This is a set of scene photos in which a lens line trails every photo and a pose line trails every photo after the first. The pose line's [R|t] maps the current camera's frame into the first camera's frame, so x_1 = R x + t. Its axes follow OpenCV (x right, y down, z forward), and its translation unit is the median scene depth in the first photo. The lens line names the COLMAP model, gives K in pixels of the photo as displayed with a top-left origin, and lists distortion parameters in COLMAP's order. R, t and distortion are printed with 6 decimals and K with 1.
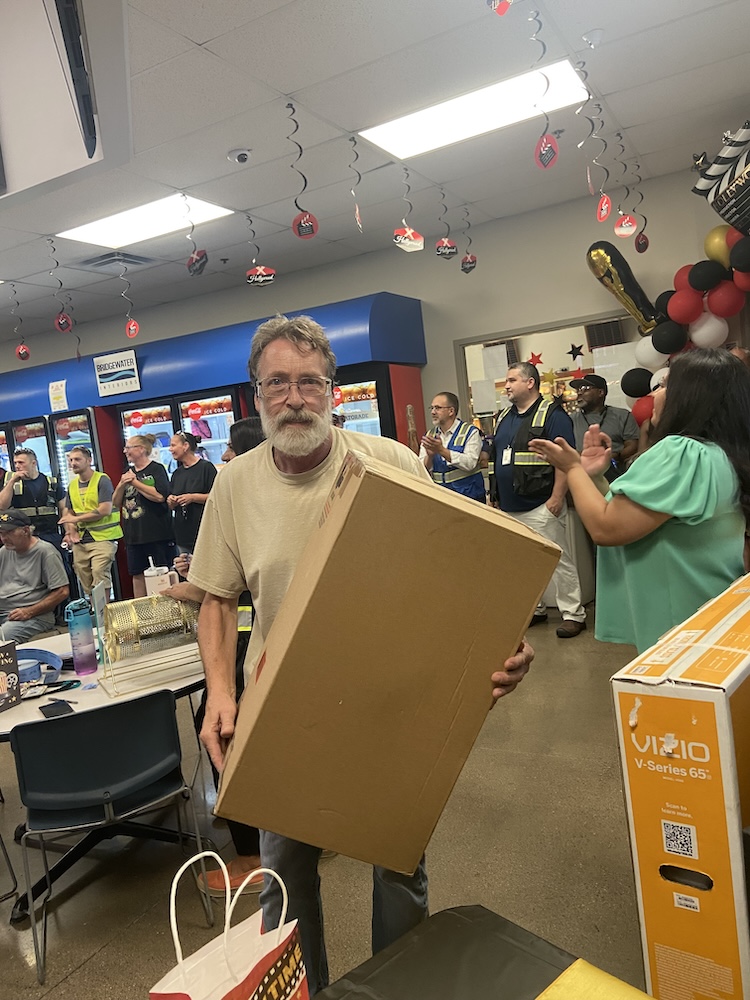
lens RADIAL K [[755.3, 0, 387.6], [0, 755.3, 500.7], [0, 0, 1]] dist [0.125882, -0.177051]
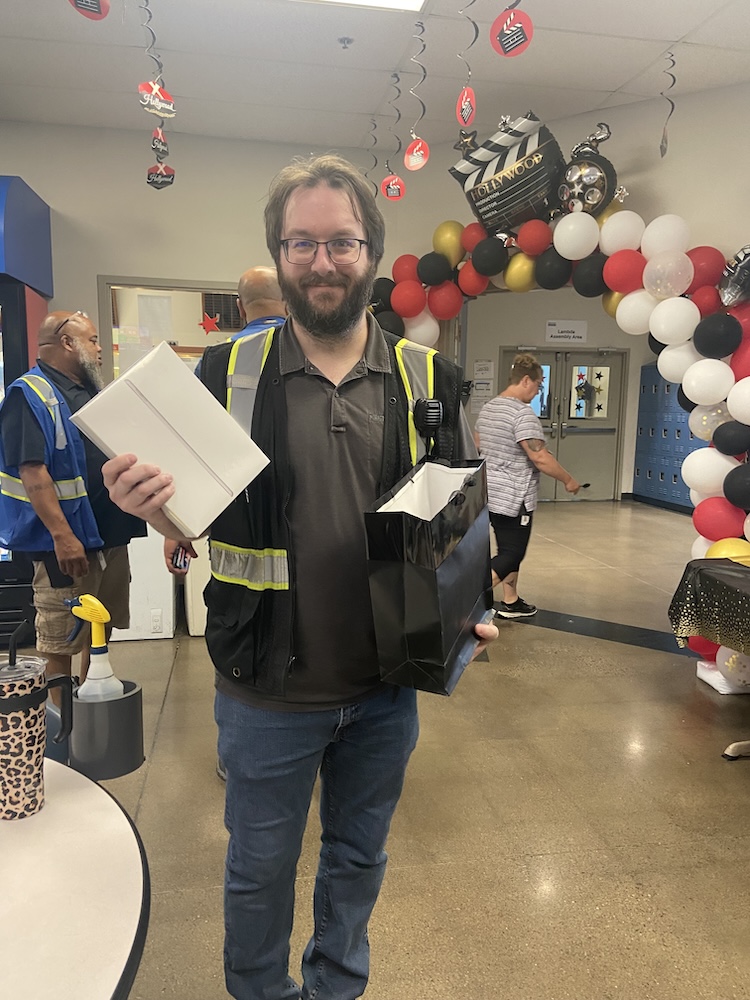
lens RADIAL K [[745.8, 0, 371.8], [0, 745.8, 508.8], [0, 0, 1]] dist [0.108045, -0.143672]
pose [[0.785466, 0.042421, 0.617449, -0.161452], [-0.057955, 0.998306, 0.005138, -0.002966], [-0.616185, -0.039820, 0.786594, 0.258571]]
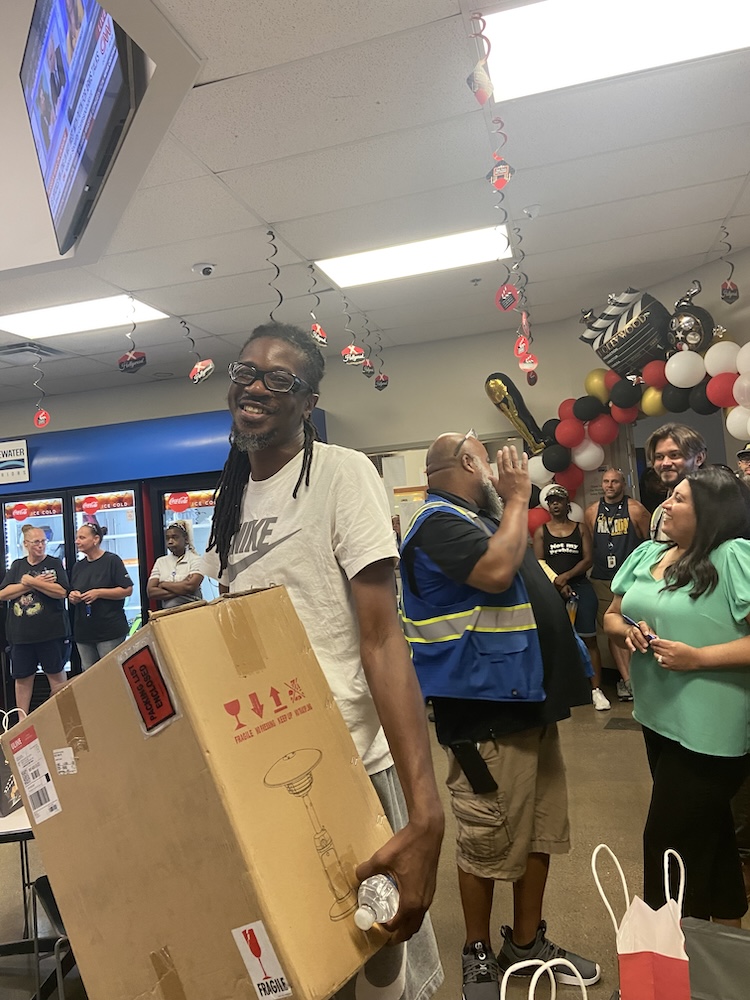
lens RADIAL K [[754.1, 0, 380.8], [0, 754.1, 494.1], [0, 0, 1]] dist [0.115915, -0.137961]
pose [[0.974368, 0.045192, 0.220375, -0.116839], [-0.011158, 0.988117, -0.153300, 0.014609], [-0.224685, 0.146912, 0.963293, -0.021992]]
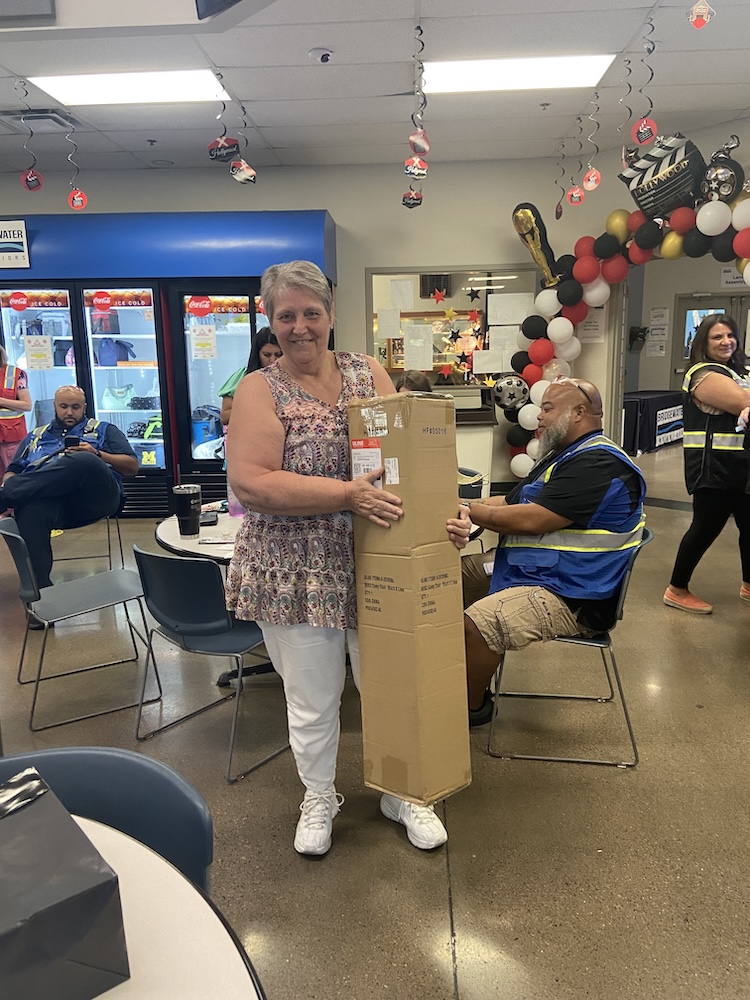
lens RADIAL K [[756.6, 0, 379.6], [0, 756.6, 498.1], [0, 0, 1]] dist [0.129828, -0.165998]
pose [[0.900180, 0.022663, 0.434927, -0.379042], [-0.053055, 0.996914, 0.057864, 0.053816], [-0.432273, -0.075163, 0.898605, -0.007237]]
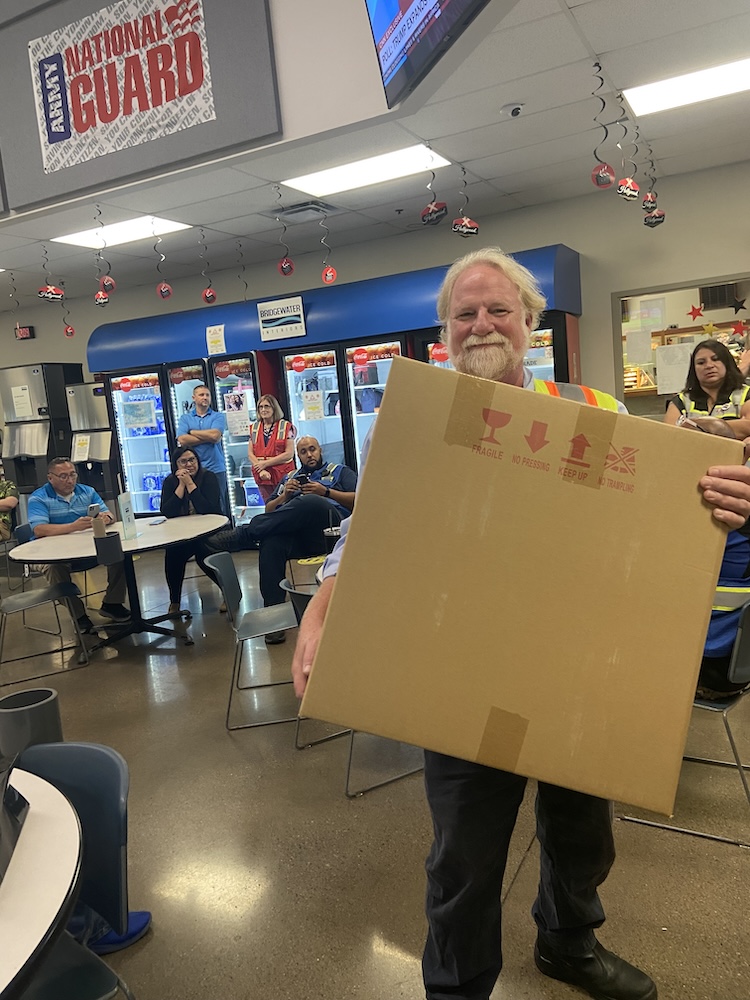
lens RADIAL K [[751.3, 0, 379.5], [0, 751.3, 497.7], [0, 0, 1]] dist [0.119122, -0.145115]
pose [[0.999573, 0.021328, 0.019984, -0.262446], [-0.022208, 0.998745, 0.044891, 0.033434], [-0.019001, -0.045316, 0.998792, -0.062334]]
